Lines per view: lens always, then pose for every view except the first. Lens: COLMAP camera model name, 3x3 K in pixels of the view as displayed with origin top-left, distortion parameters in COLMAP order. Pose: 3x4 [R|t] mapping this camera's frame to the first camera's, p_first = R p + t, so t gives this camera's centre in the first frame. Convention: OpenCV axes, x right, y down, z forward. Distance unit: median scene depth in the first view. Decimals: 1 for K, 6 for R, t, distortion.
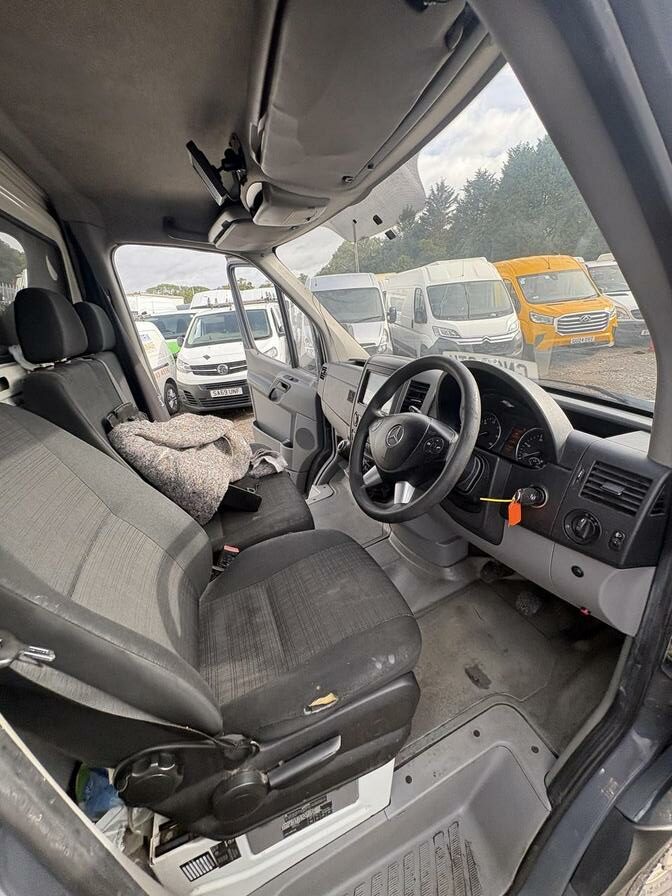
lens RADIAL K [[354.6, 0, 337.7], [0, 354.6, 447.6], [0, 0, 1]] dist [-0.001640, 0.000246]
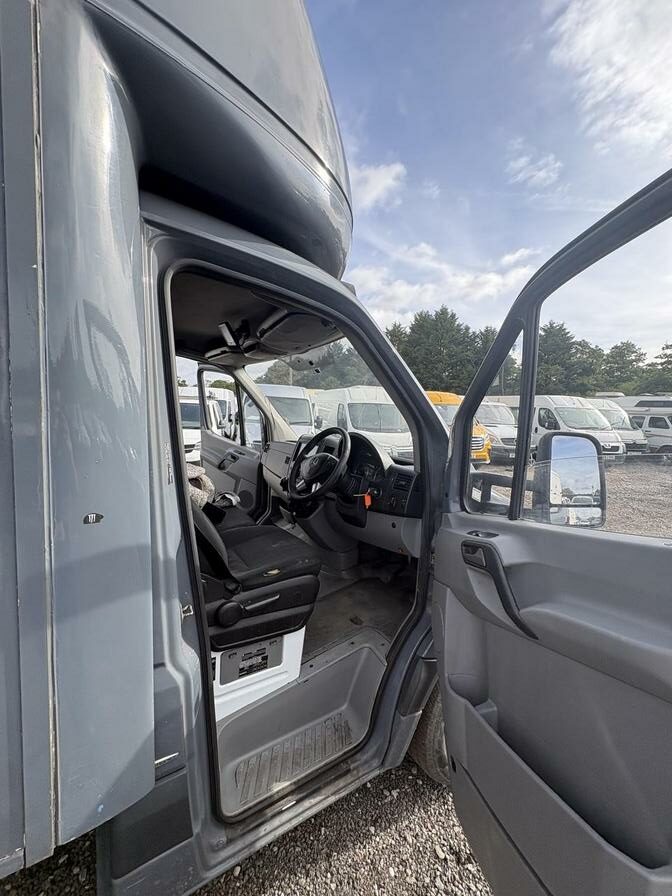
lens RADIAL K [[354.6, 0, 337.7], [0, 354.6, 447.6], [0, 0, 1]] dist [-0.001640, 0.000246]
pose [[0.975496, 0.093429, 0.199195, -0.062924], [-0.032634, 0.956788, -0.288948, 0.247597], [-0.217584, 0.275367, 0.936392, -0.508531]]
